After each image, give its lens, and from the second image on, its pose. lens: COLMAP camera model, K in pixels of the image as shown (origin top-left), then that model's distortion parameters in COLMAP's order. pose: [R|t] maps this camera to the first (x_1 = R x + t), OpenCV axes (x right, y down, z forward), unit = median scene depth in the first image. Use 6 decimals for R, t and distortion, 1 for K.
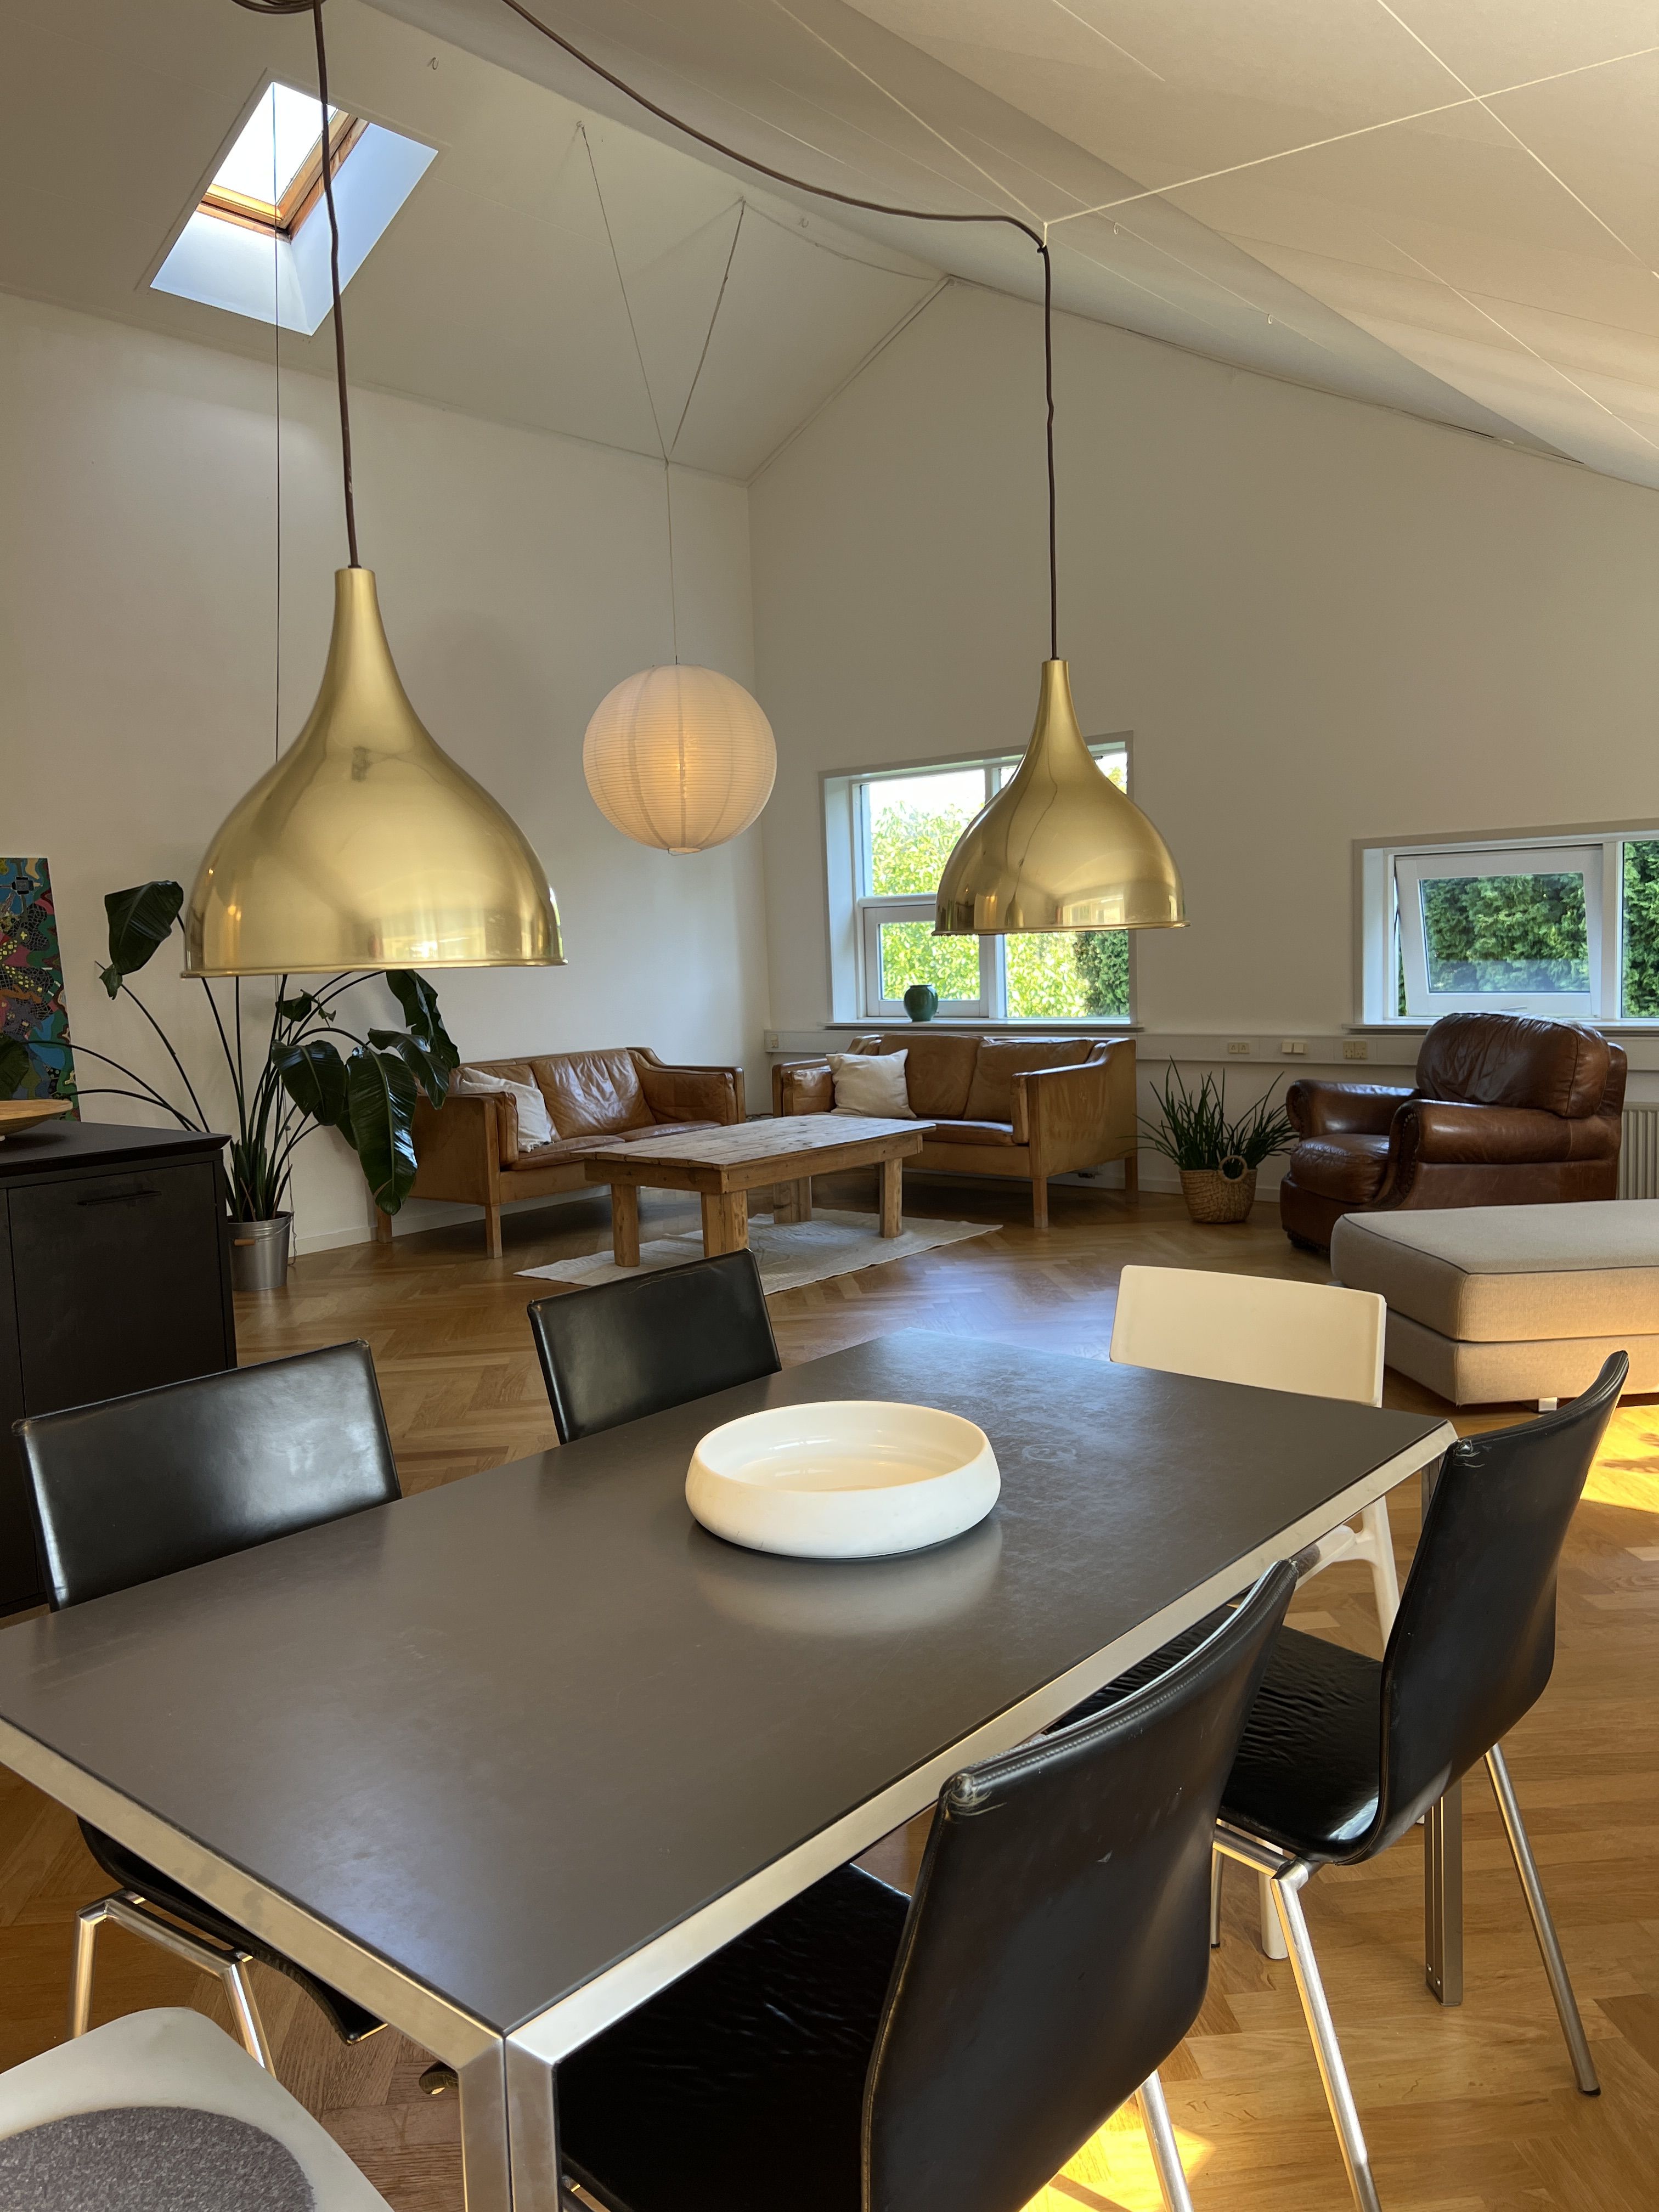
lens RADIAL K [[1654.0, 0, 812.8], [0, 1654.0, 1110.3], [0, 0, 1]] dist [0.067109, -0.064278]
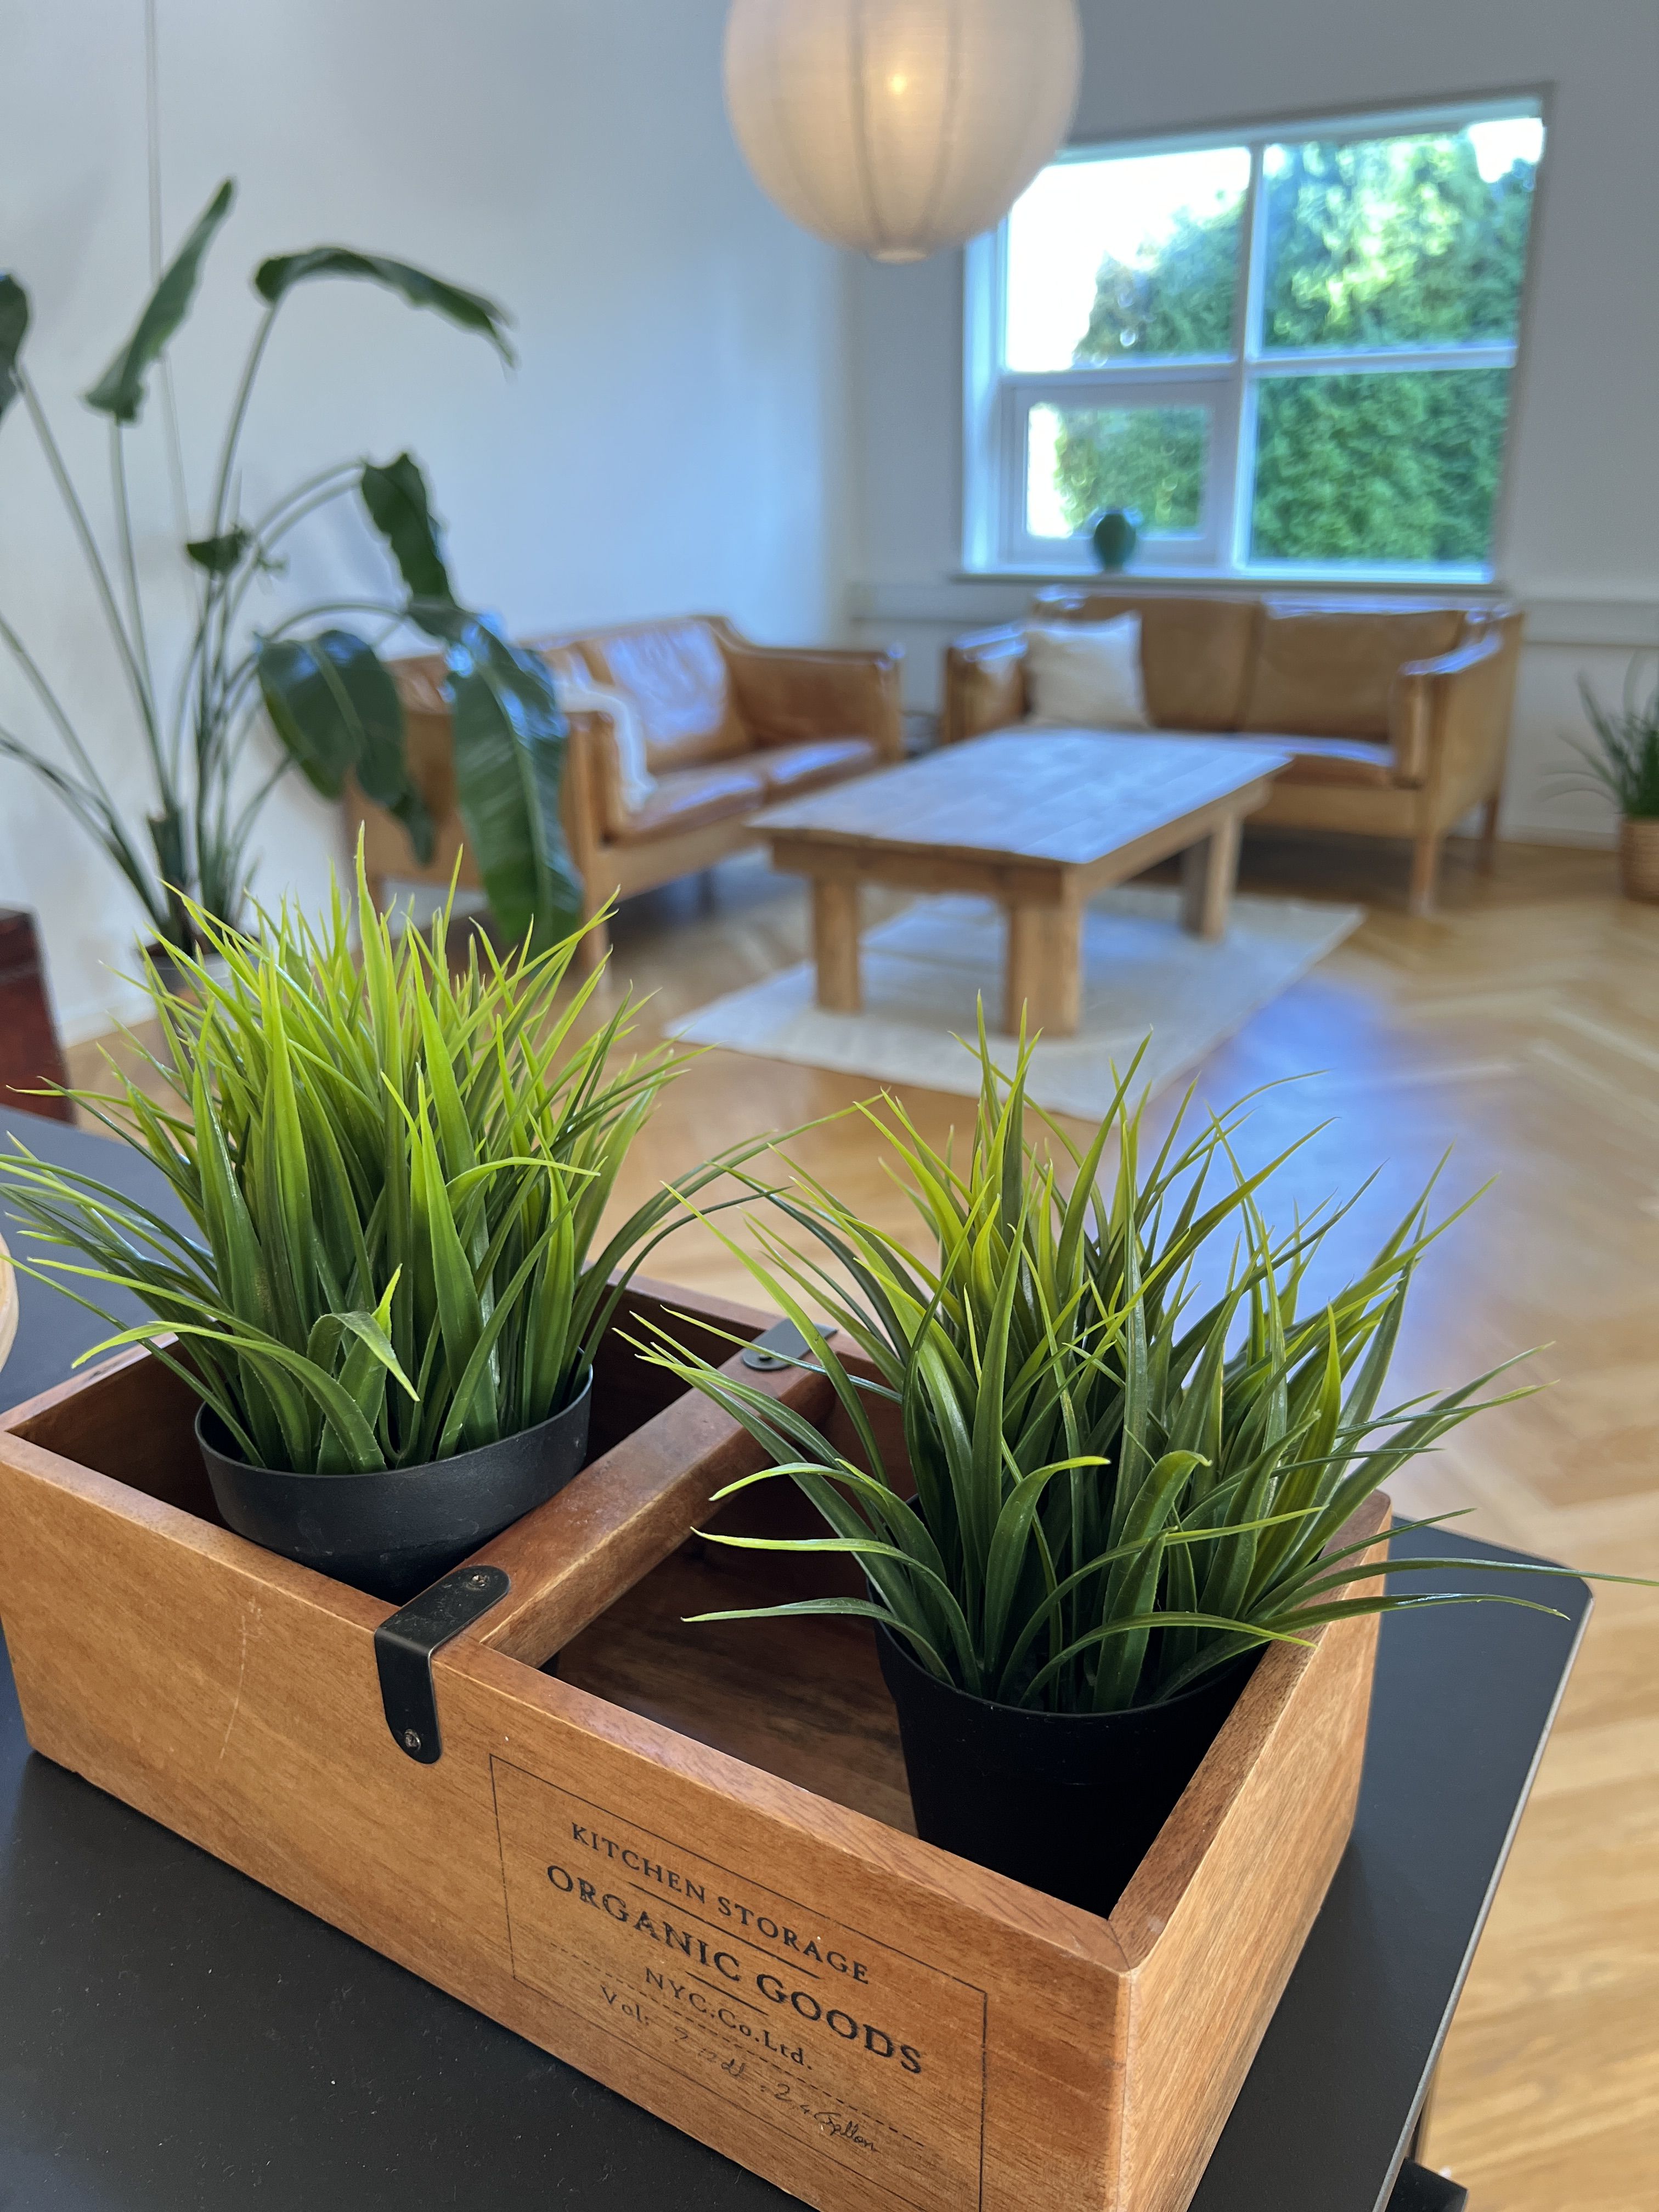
lens RADIAL K [[1654.0, 0, 832.7], [0, 1654.0, 1117.1], [0, 0, 1]] dist [0.067109, -0.064278]
pose [[0.983674, -0.050586, 0.172705, -0.209291], [-0.000210, 0.959356, 0.282199, -0.037820], [-0.179961, -0.277628, 0.943683, 0.378460]]
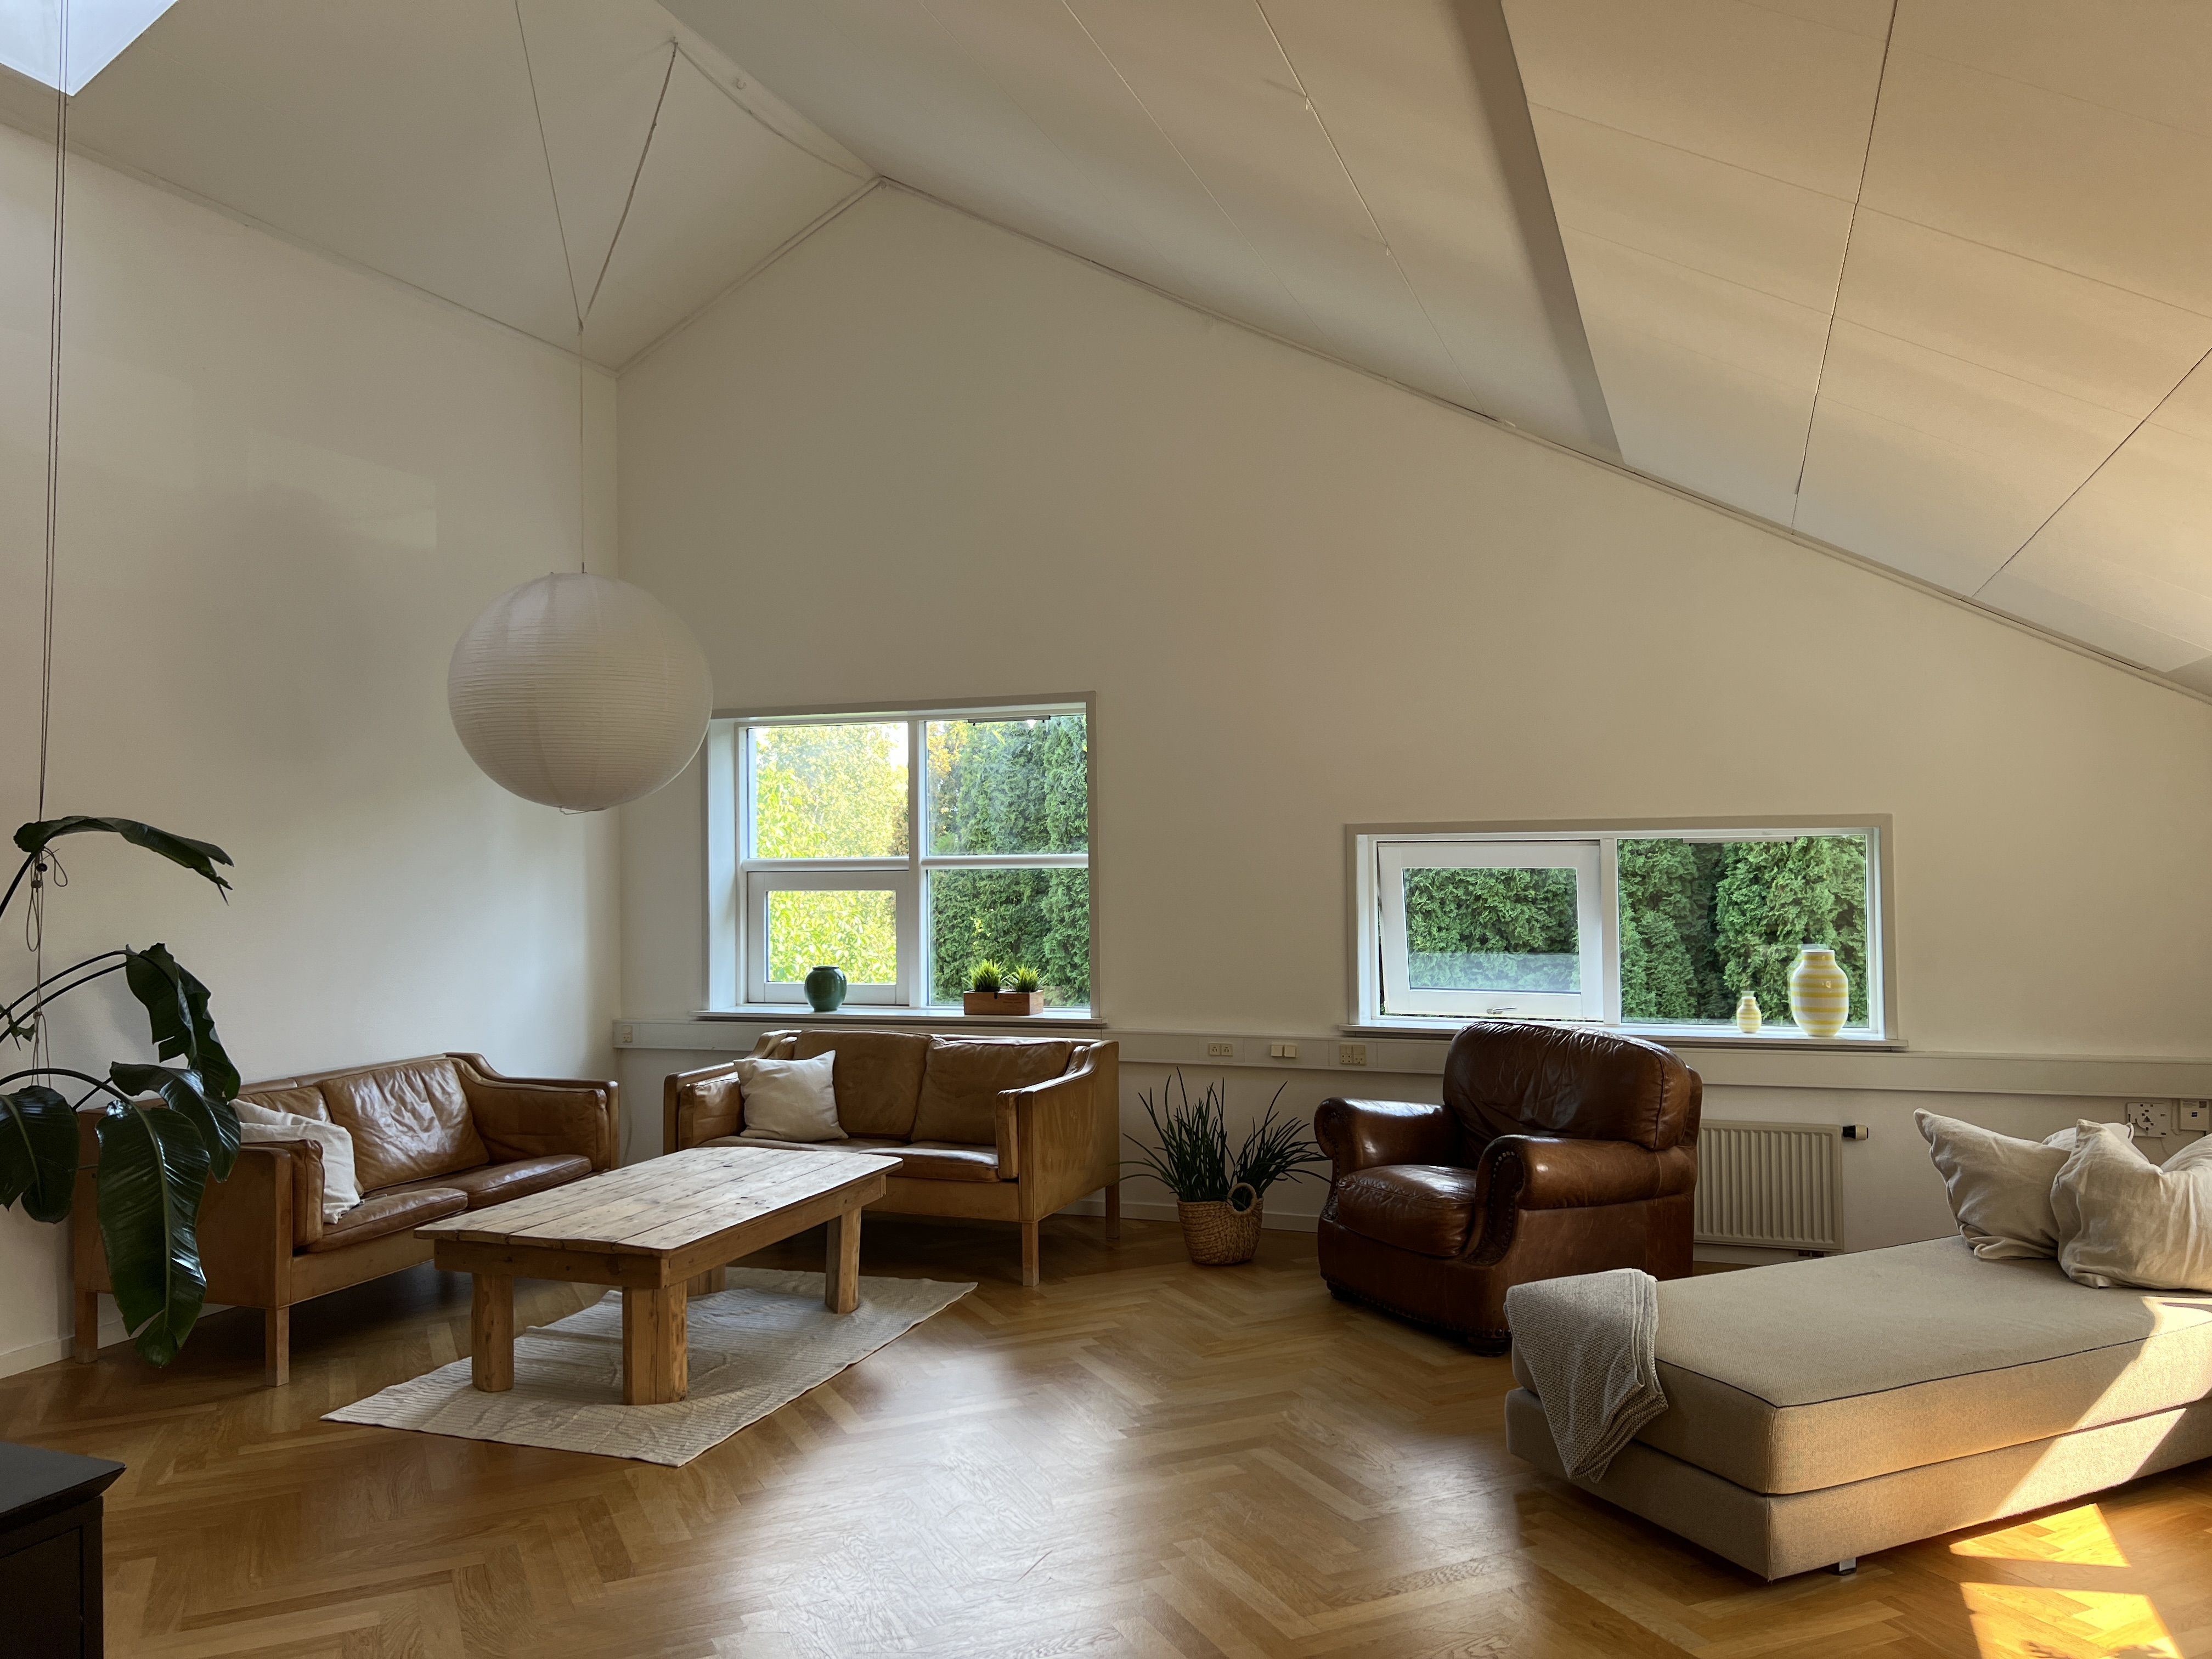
lens RADIAL K [[1654.0, 0, 1099.3], [0, 1654.0, 818.0], [0, 0, 1]] dist [0.067109, -0.064278]
pose [[0.936437, 0.032765, 0.349302, -0.120220], [0.013425, 0.991554, -0.129000, -0.049098], [-0.350578, 0.125490, 0.928088, 0.197540]]
